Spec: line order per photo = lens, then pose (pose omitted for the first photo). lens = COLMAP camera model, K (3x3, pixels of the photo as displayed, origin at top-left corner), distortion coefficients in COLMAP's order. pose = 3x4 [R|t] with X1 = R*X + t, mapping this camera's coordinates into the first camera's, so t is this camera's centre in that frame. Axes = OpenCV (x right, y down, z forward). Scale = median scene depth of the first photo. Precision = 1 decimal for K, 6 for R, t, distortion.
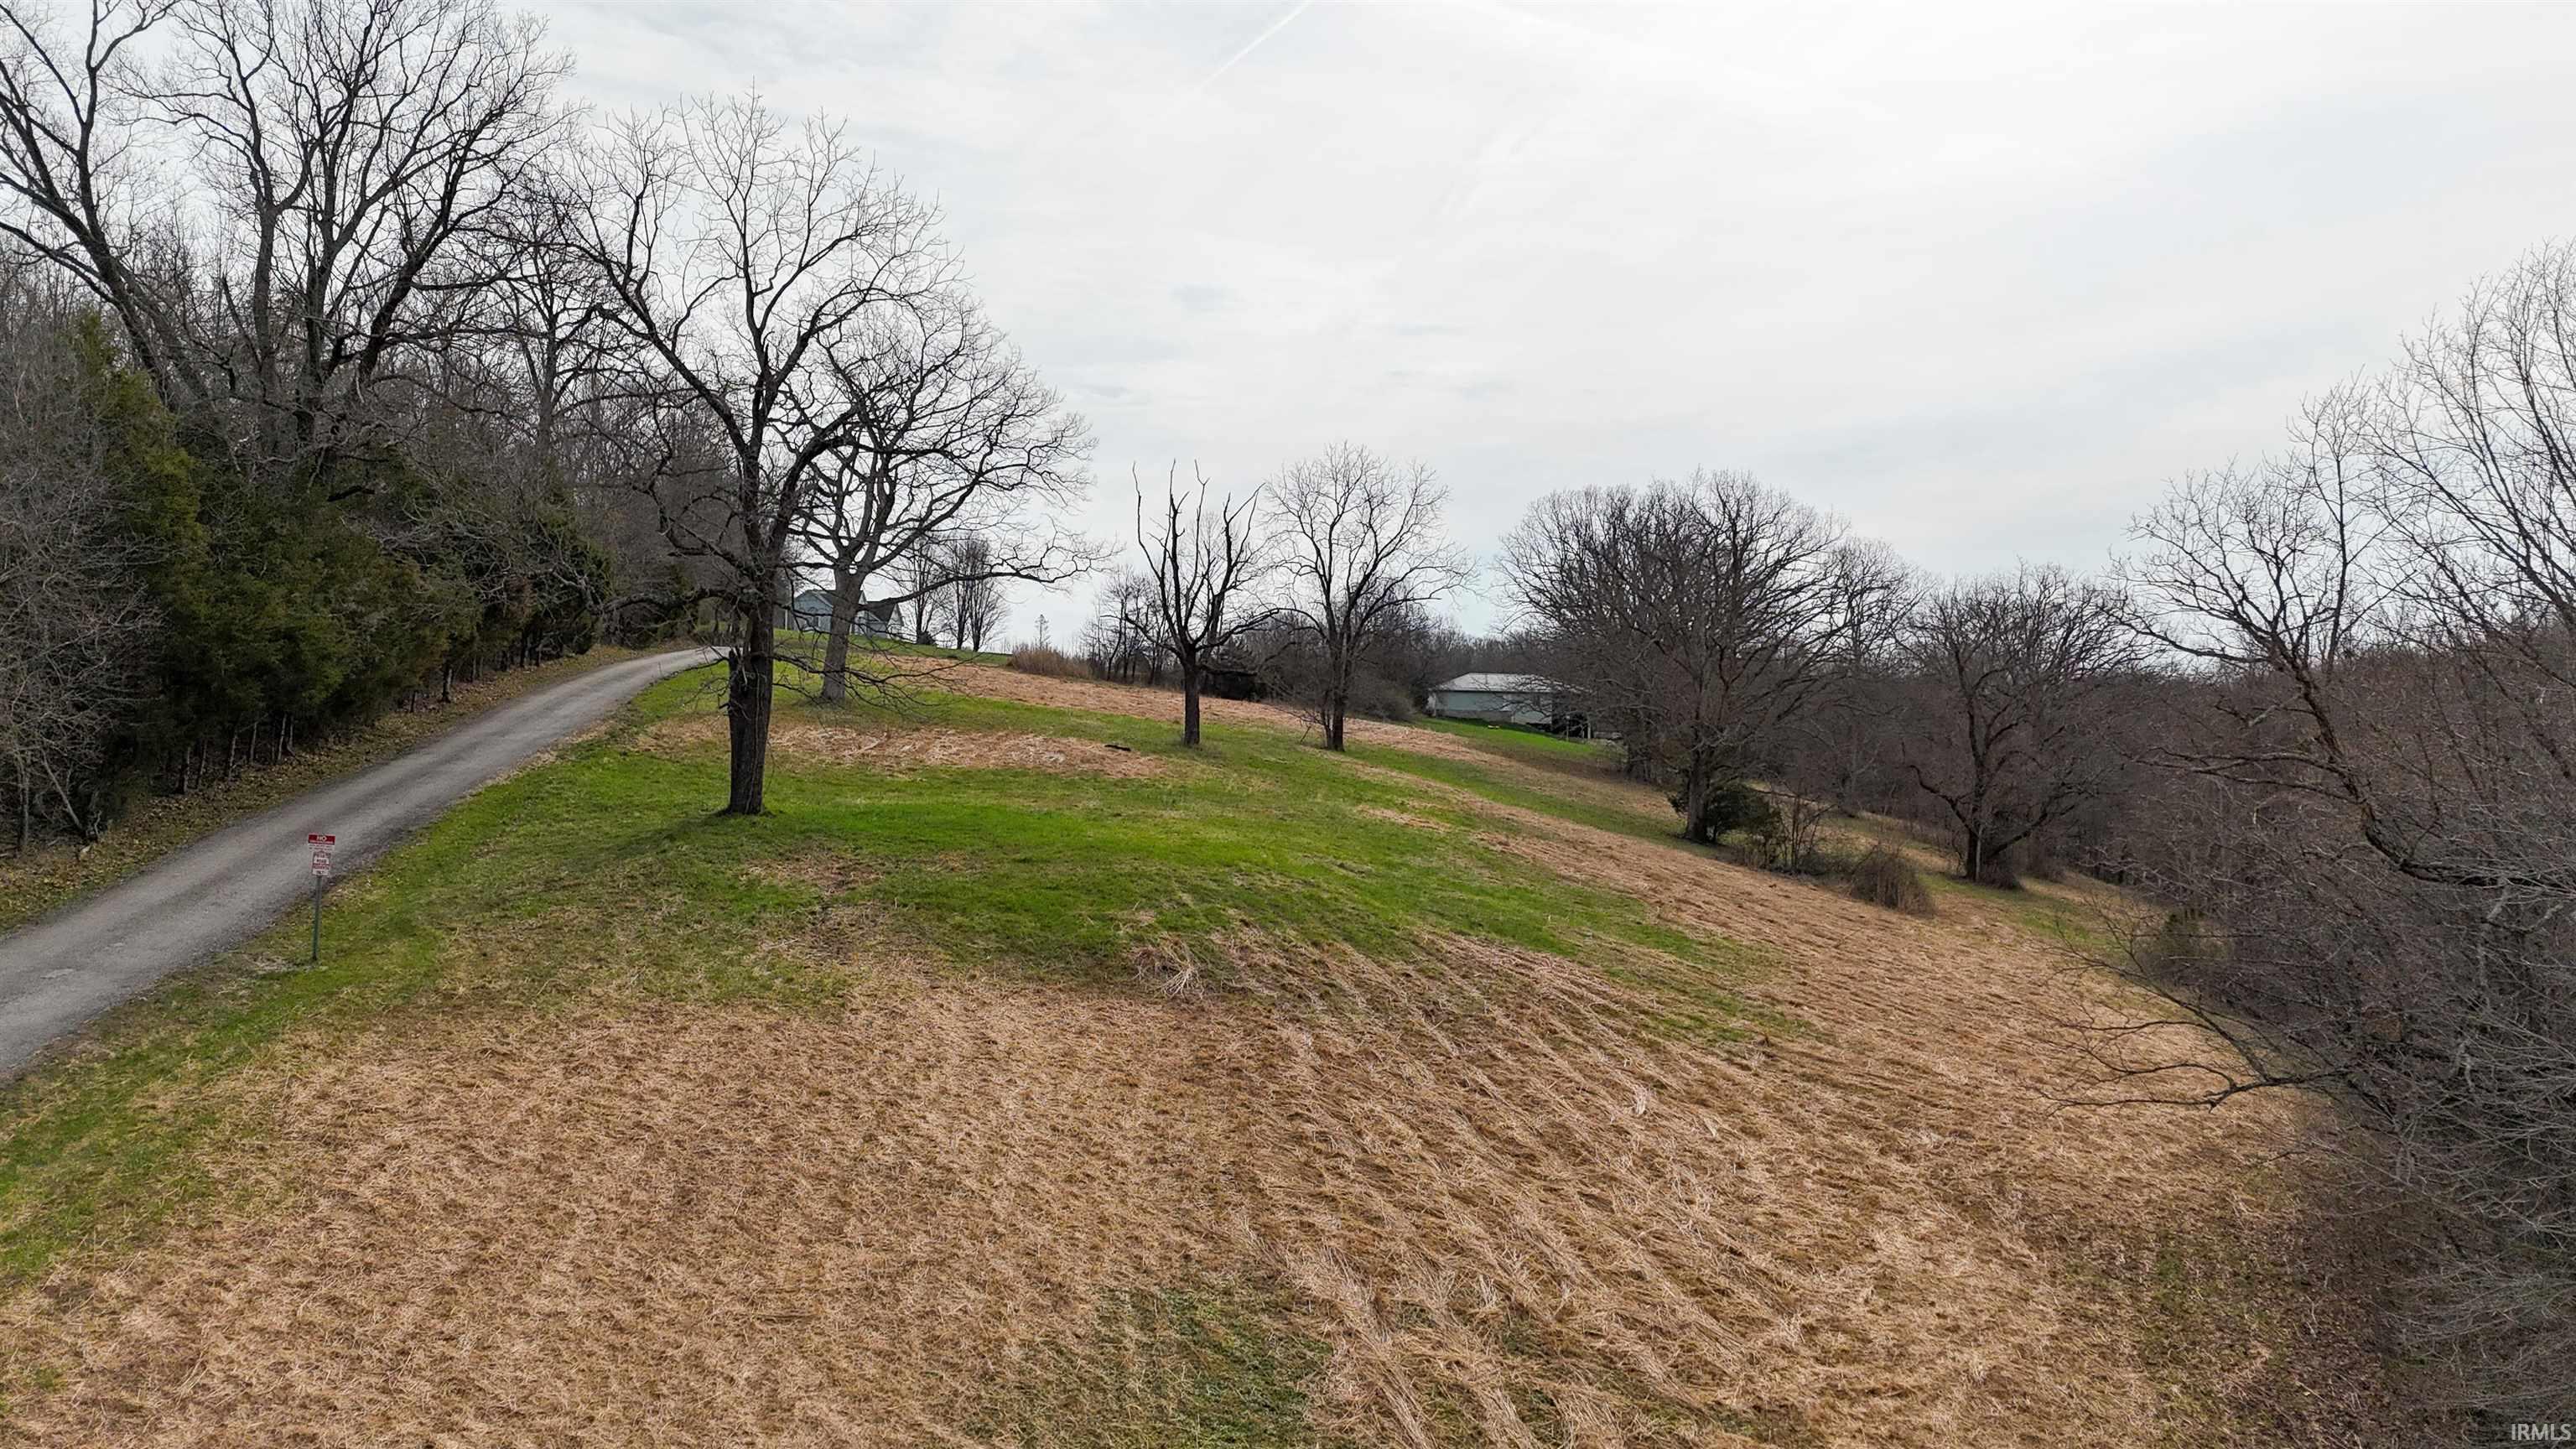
lens RADIAL K [[1883.2, 0, 1288.0], [0, 1883.2, 724.5], [0, 0, 1]] dist [0.088943, -0.135941]
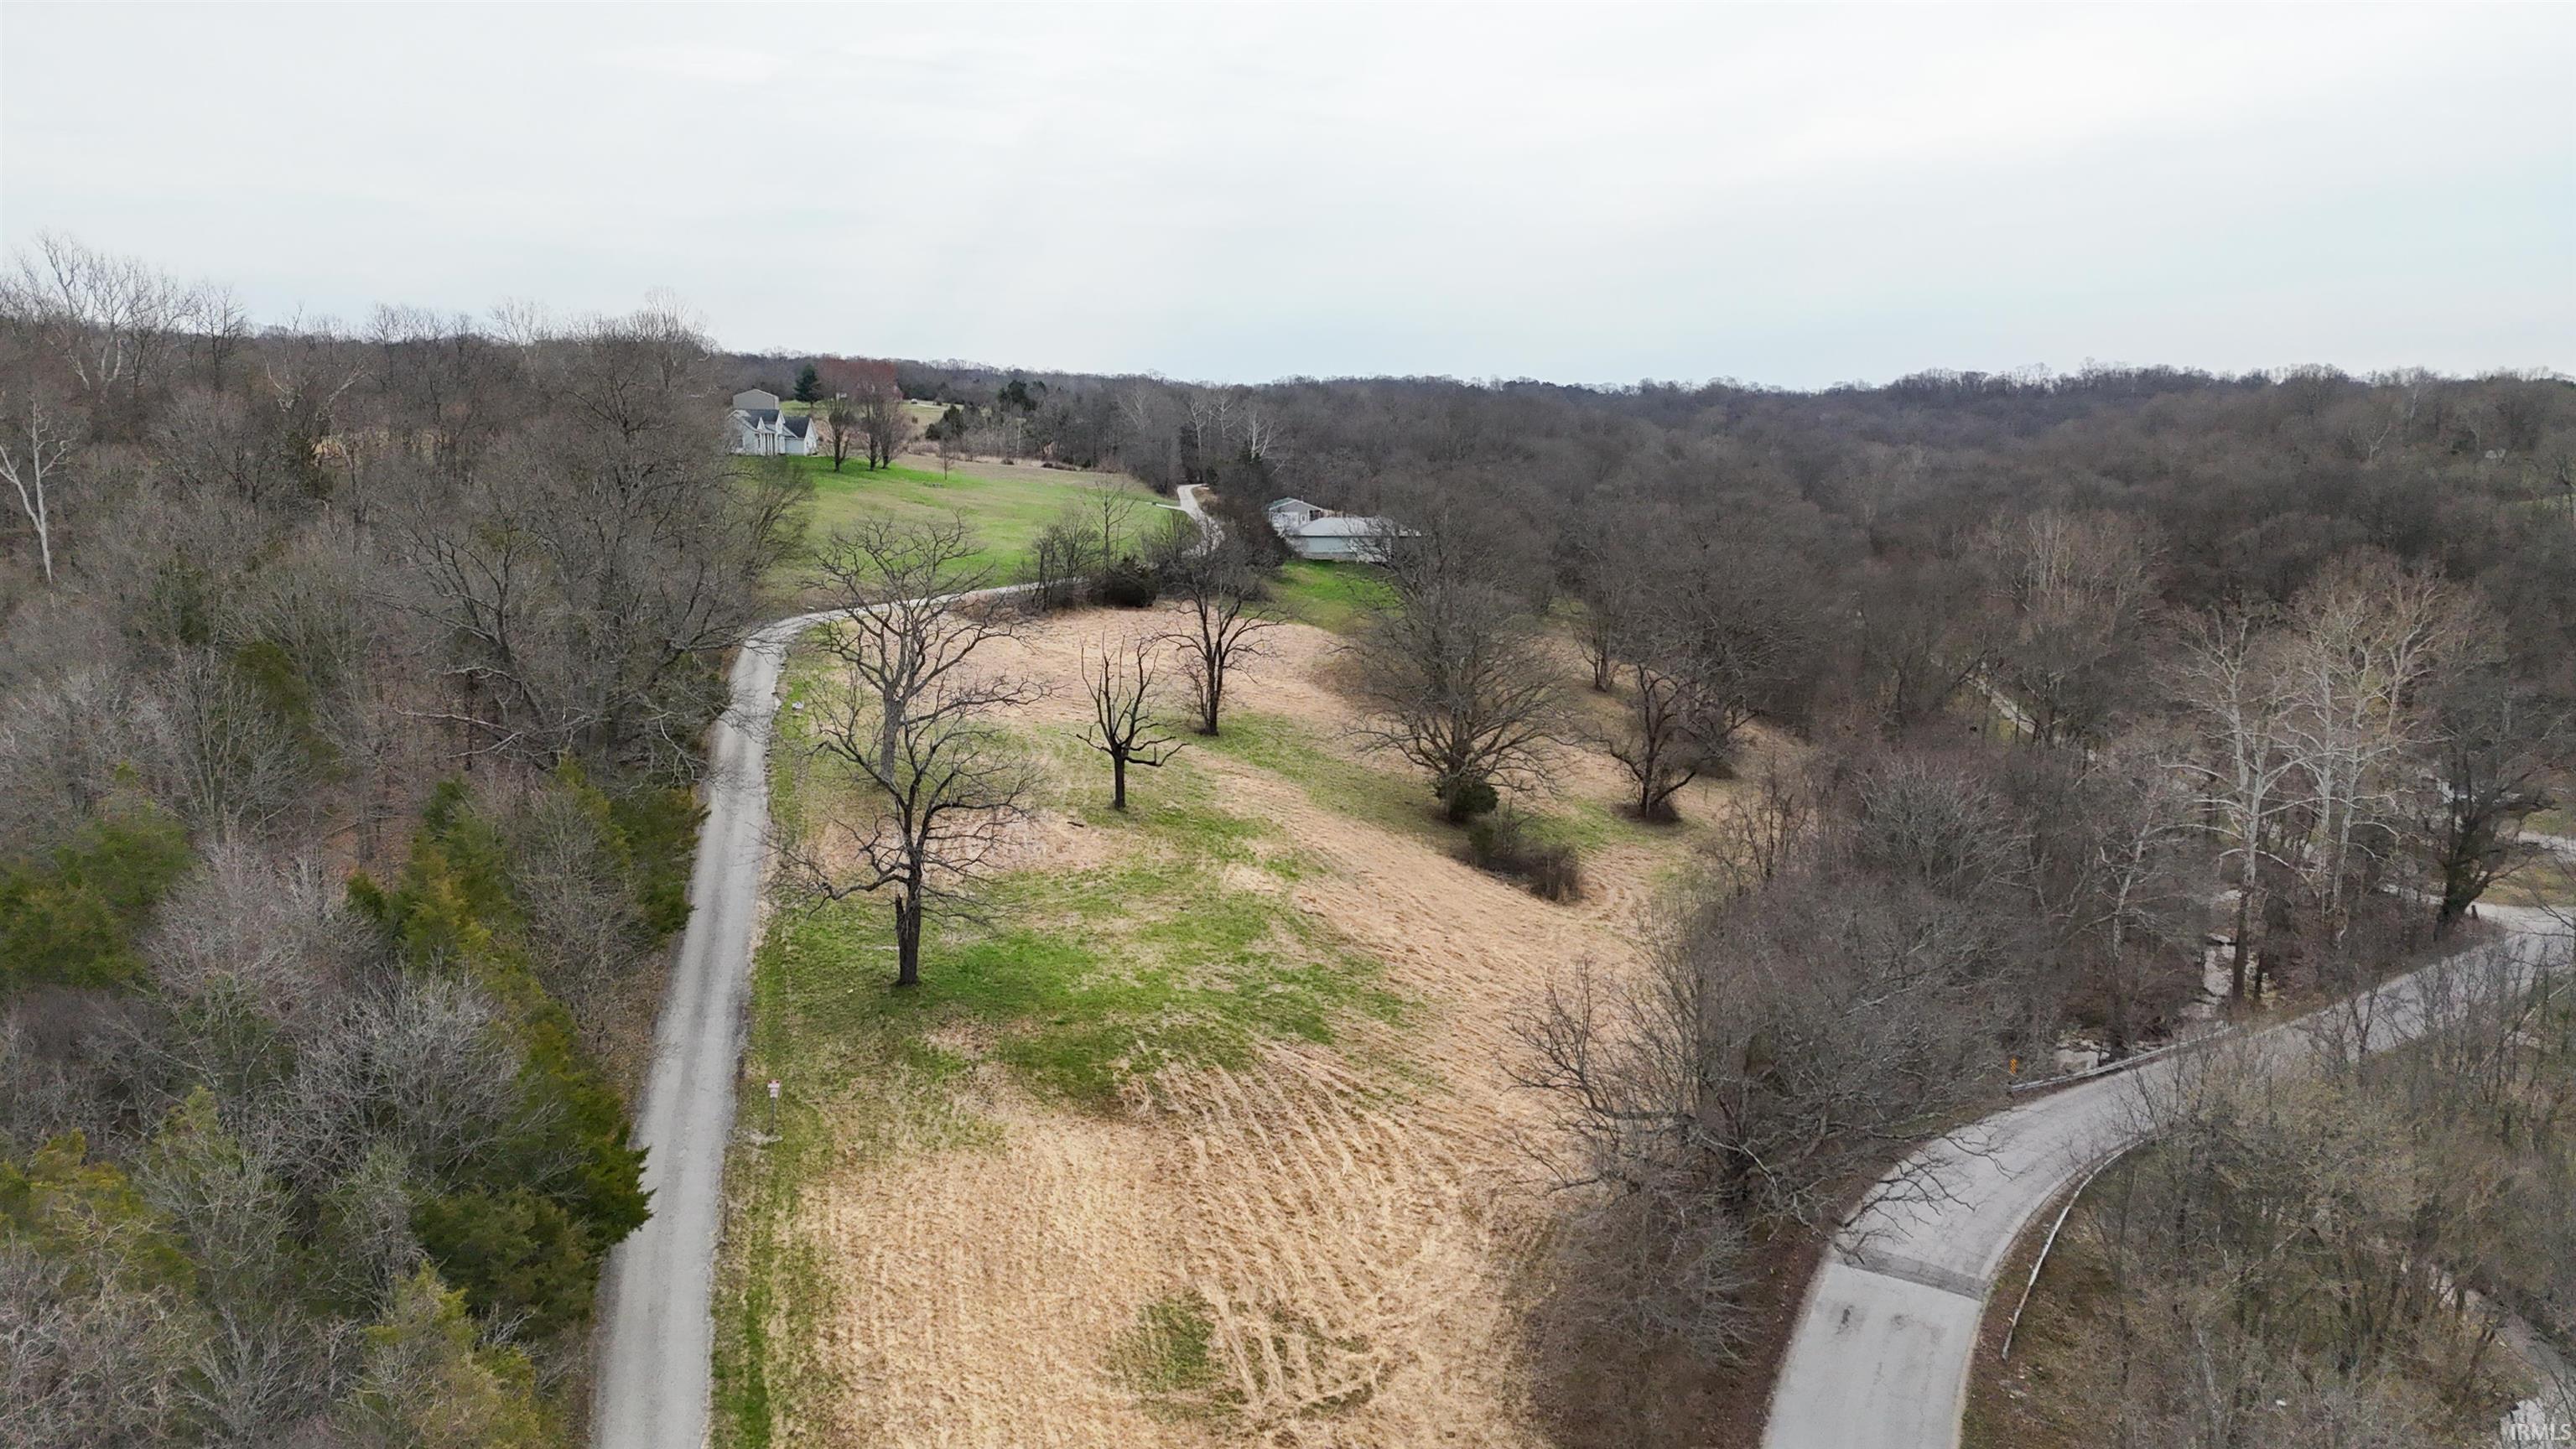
lens RADIAL K [[1869.9, 0, 1295.0], [0, 1869.9, 754.9], [0, 0, 1]] dist [0.084461, -0.077106]
pose [[0.997518, -0.014844, 0.068833, -0.030766], [0.000663, 0.979464, 0.201619, -0.835701], [-0.070413, -0.201073, 0.977042, -1.263745]]
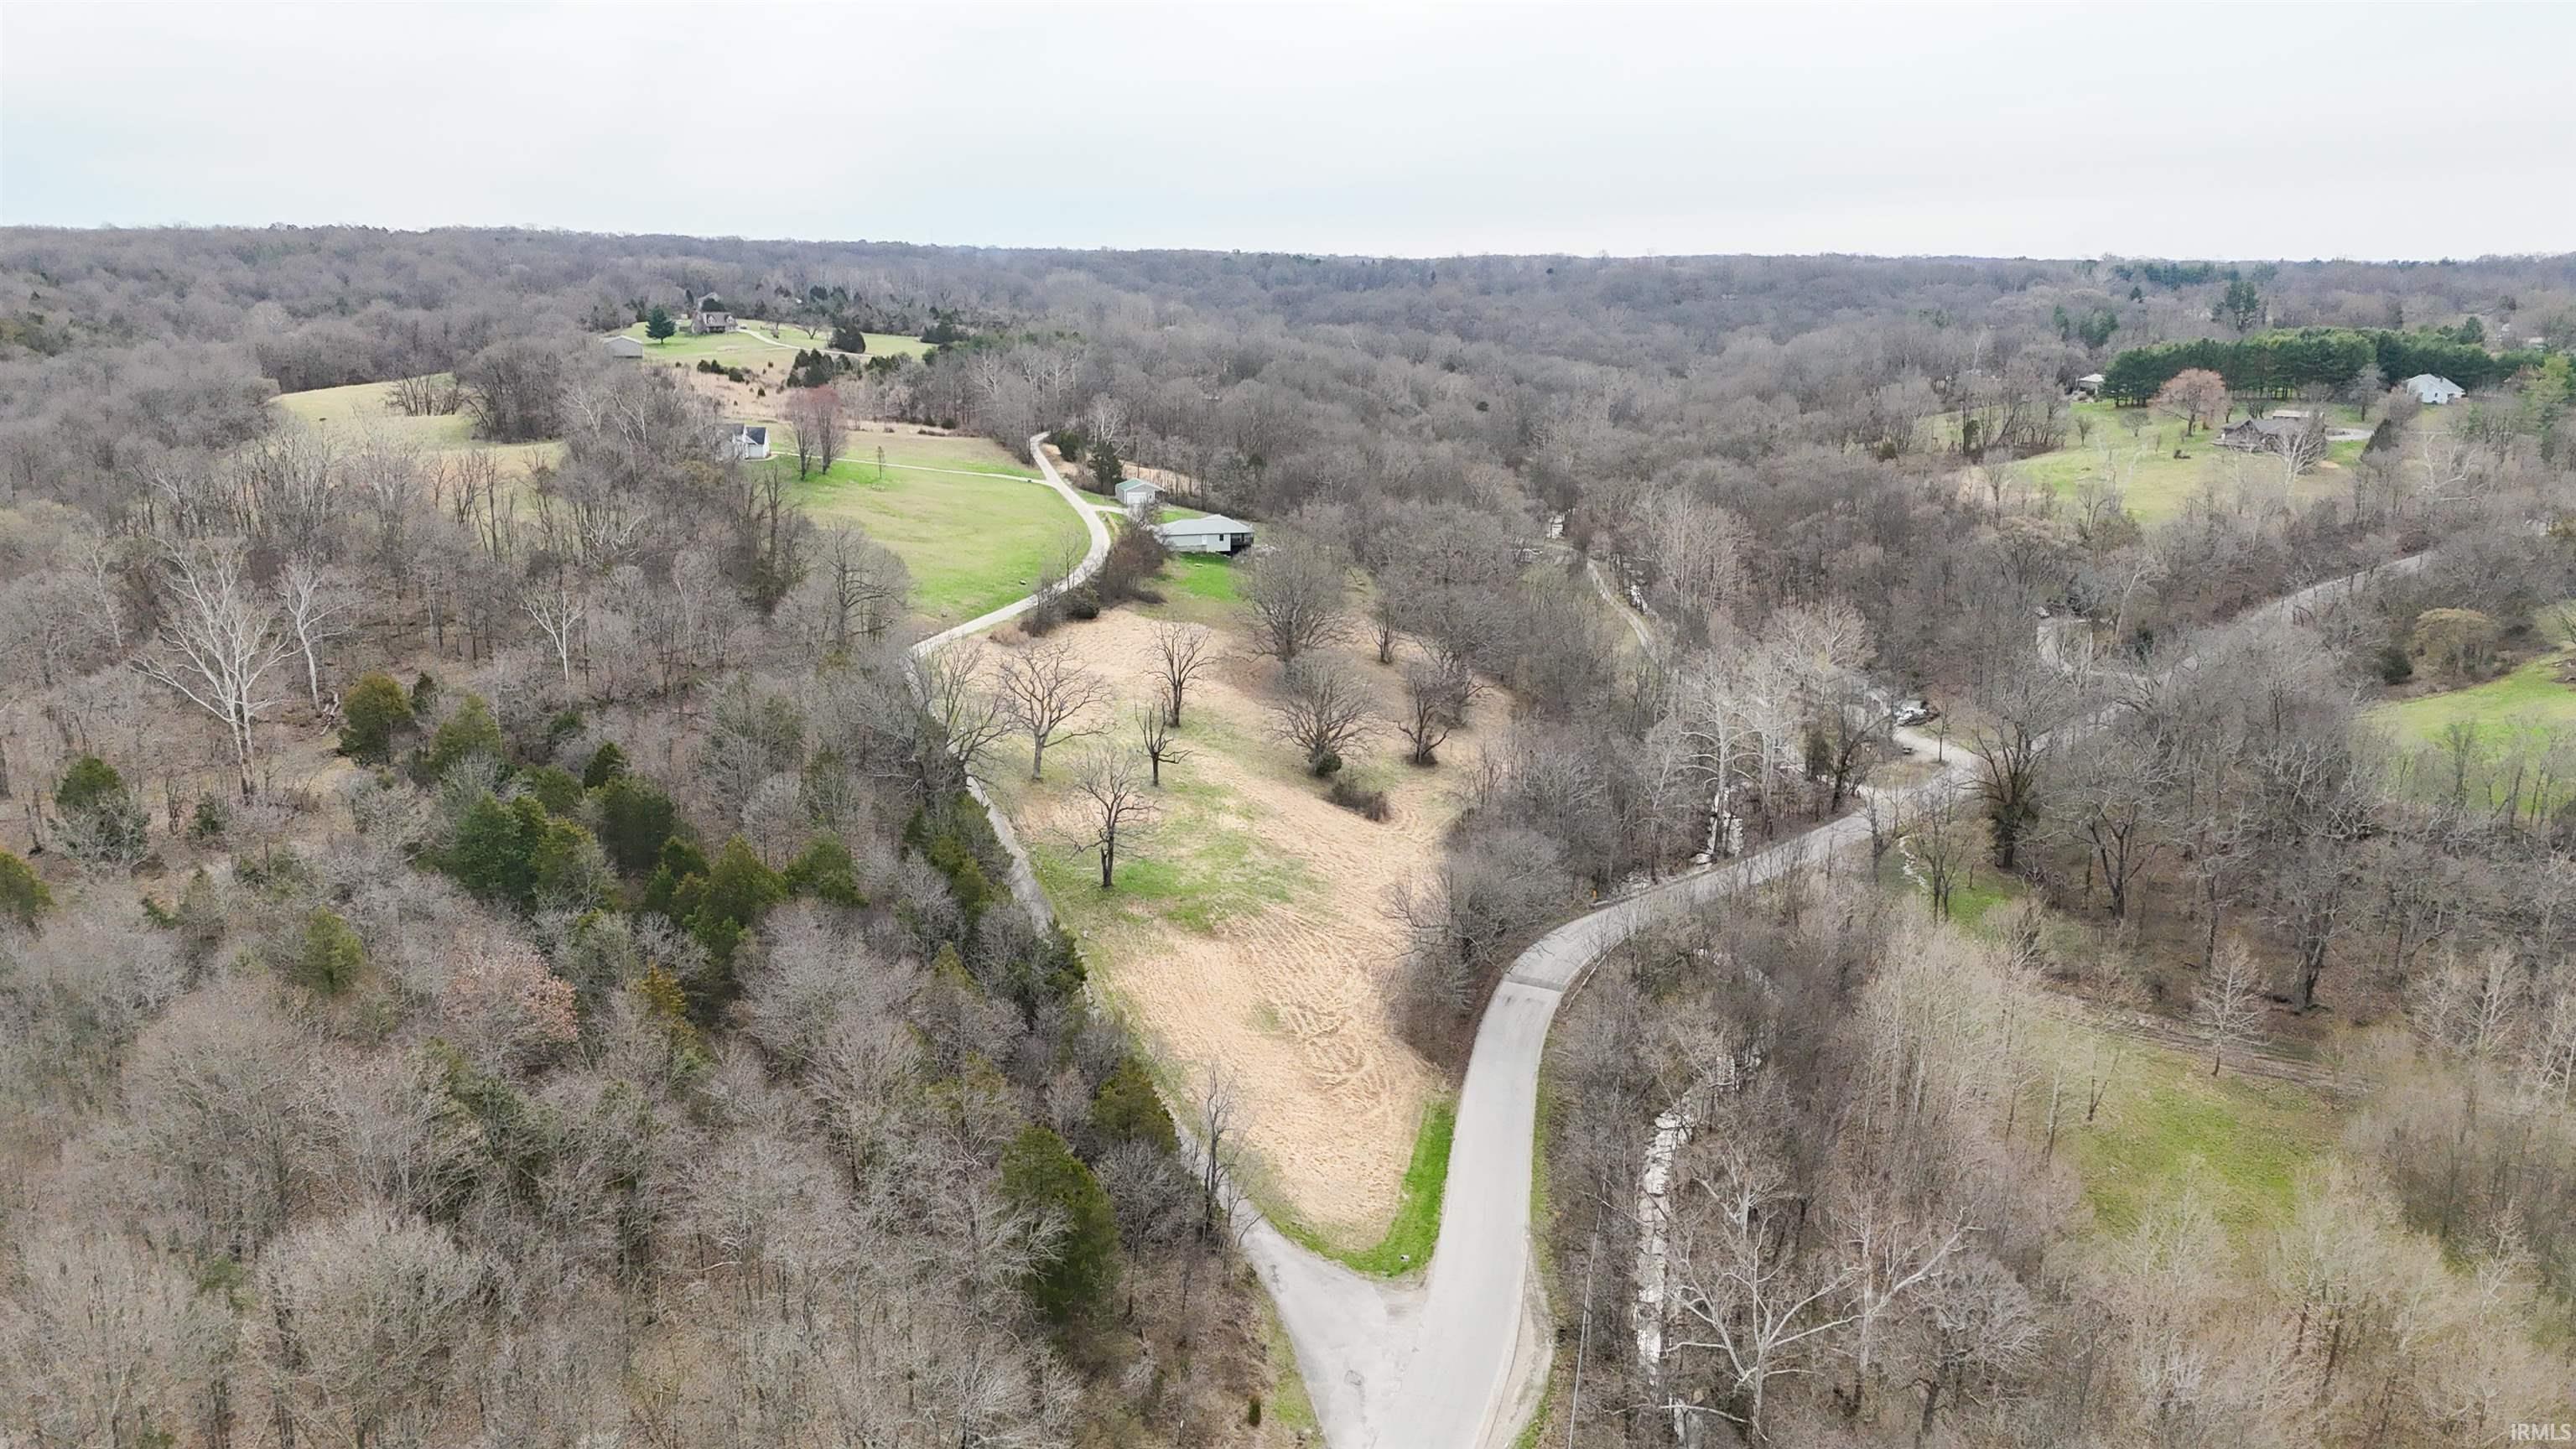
lens RADIAL K [[1860.3, 0, 1297.1], [0, 1860.3, 773.4], [0, 0, 1]] dist [0.108771, -0.131437]
pose [[0.978392, -0.061078, 0.197531, -1.020076], [-0.000810, 0.954231, 0.299068, -2.187591], [-0.206757, -0.292766, 0.933563, -4.463624]]
